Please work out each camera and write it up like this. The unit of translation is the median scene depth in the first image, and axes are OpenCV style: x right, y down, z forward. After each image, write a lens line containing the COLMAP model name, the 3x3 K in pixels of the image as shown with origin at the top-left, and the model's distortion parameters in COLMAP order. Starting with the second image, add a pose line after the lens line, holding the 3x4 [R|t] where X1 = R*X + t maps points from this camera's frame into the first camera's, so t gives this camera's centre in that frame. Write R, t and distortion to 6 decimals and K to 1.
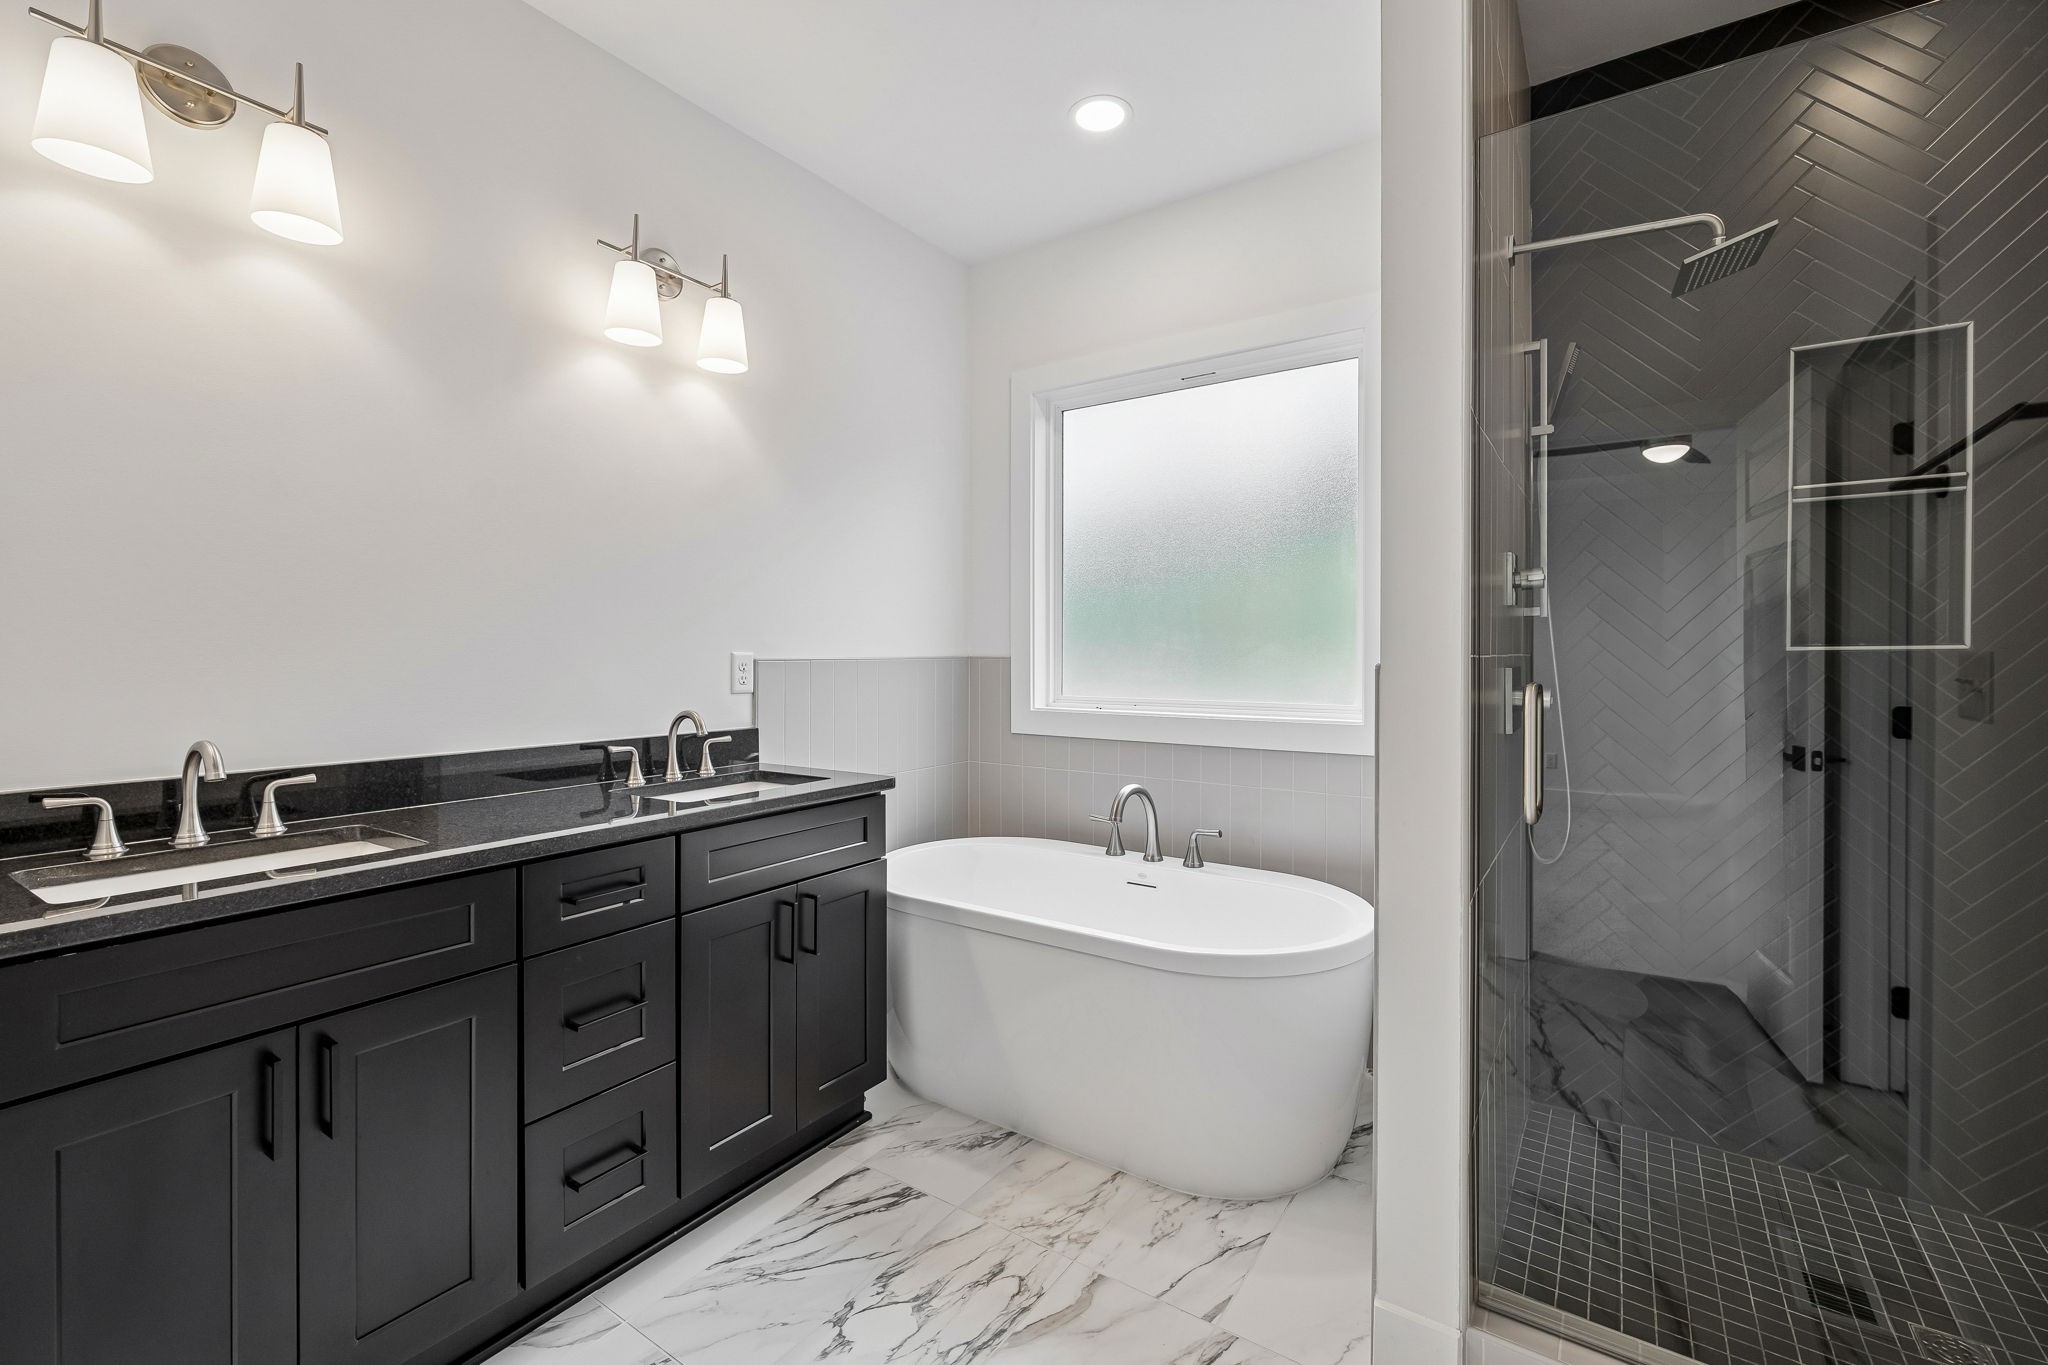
lens RADIAL K [[872.9, 0, 1022.1], [0, 872.9, 657.8], [0, 0, 1]] dist [0.002417, -0.000062]
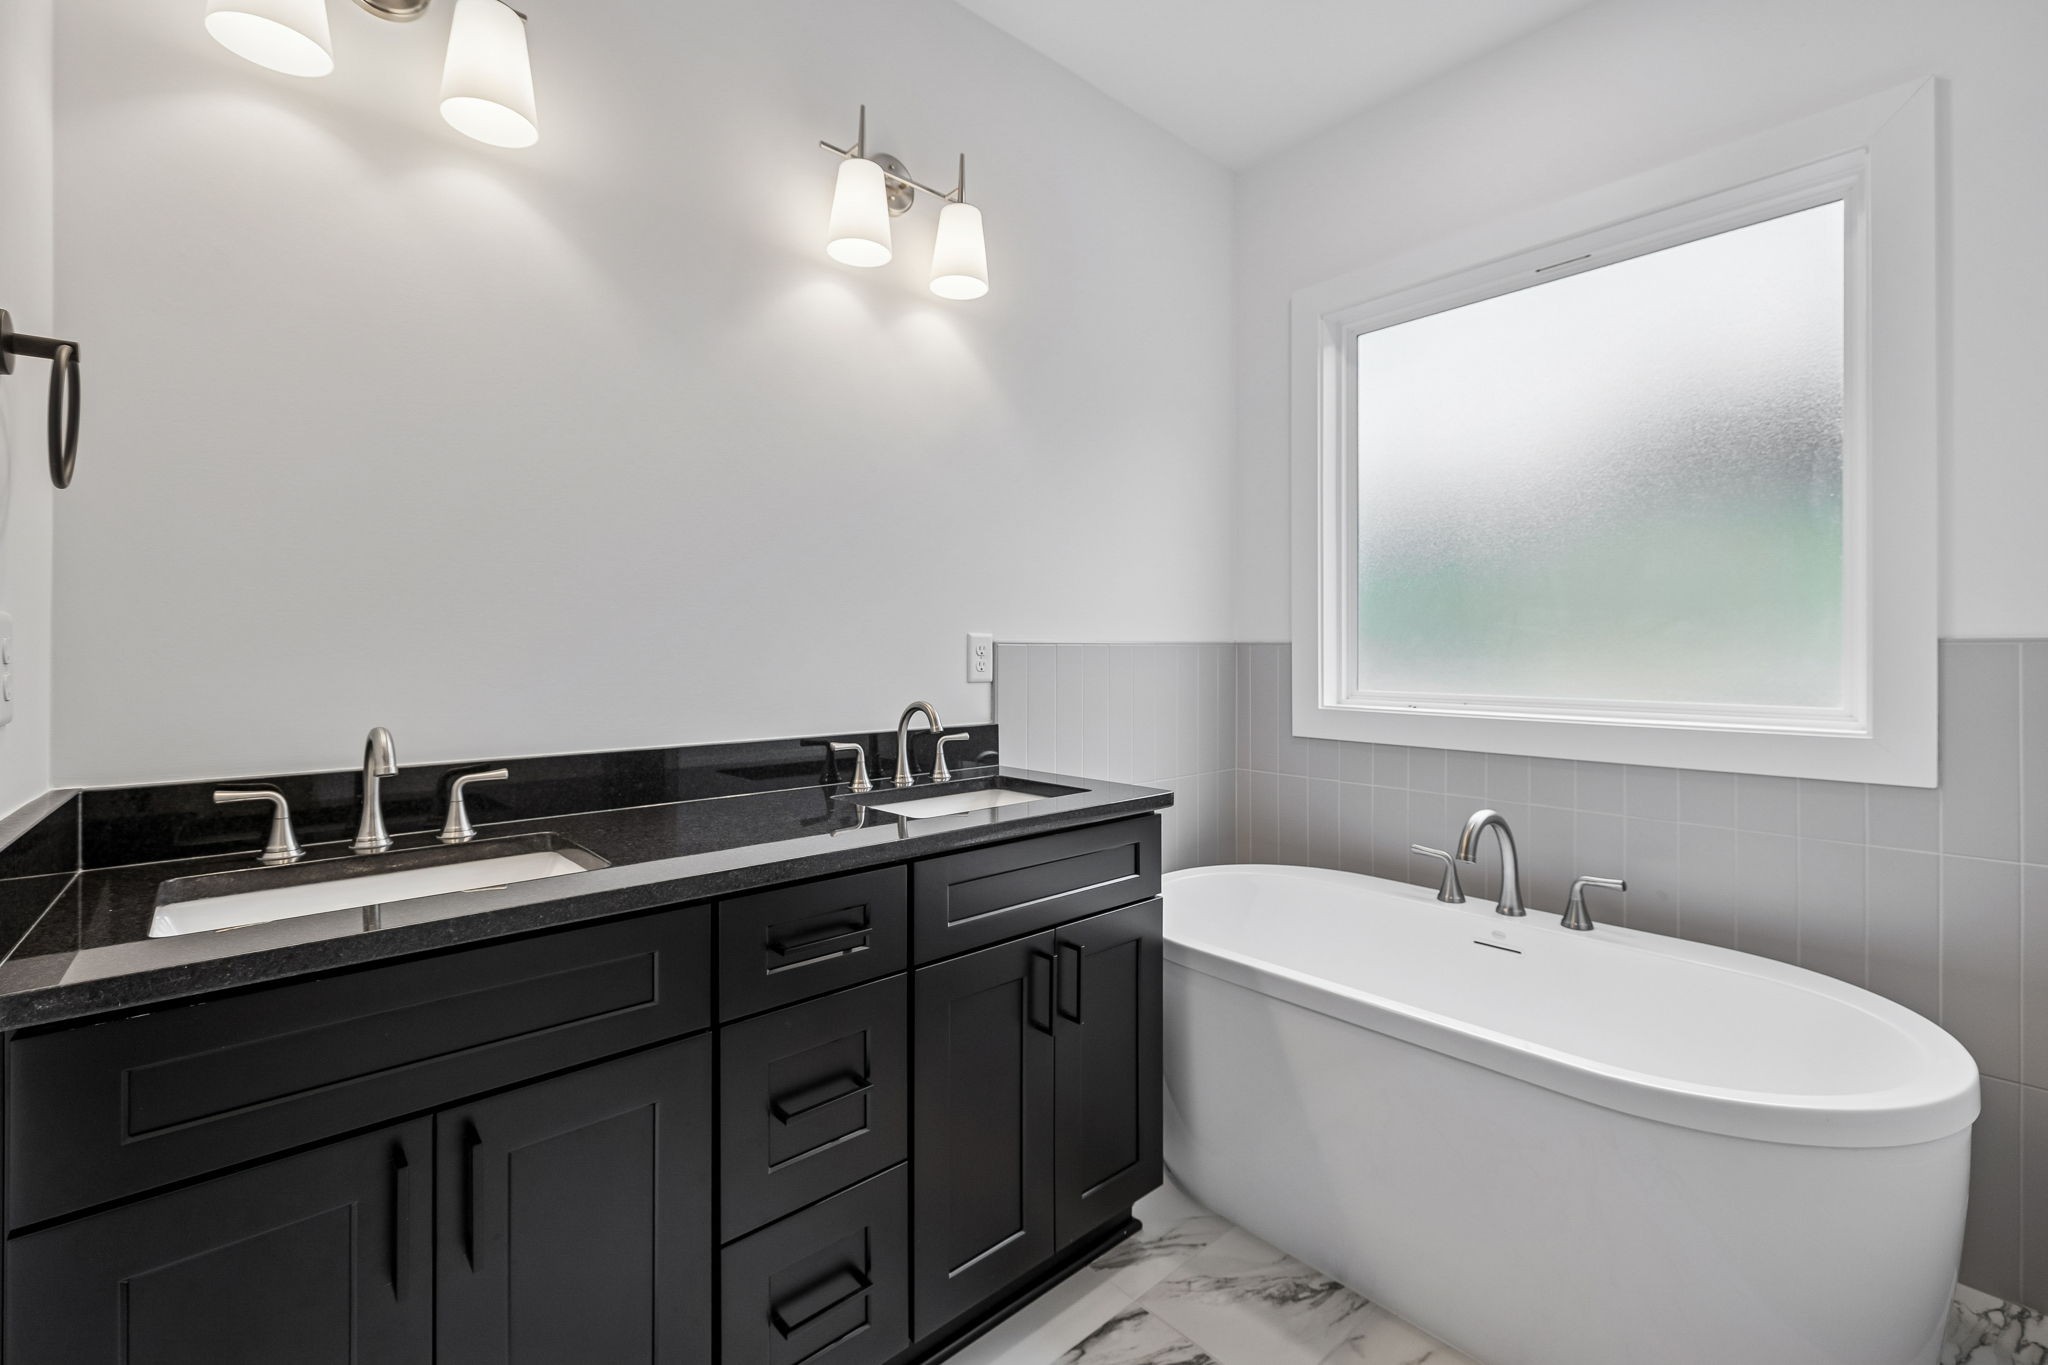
lens RADIAL K [[872.9, 0, 1014.4], [0, 872.9, 646.2], [0, 0, 1]] dist [0.002417, -0.000062]
pose [[0.969323, -0.002996, -0.245773, -0.092580], [0.000101, 0.999930, -0.011792, 0.017836], [0.245791, 0.011405, 0.969256, 0.220003]]
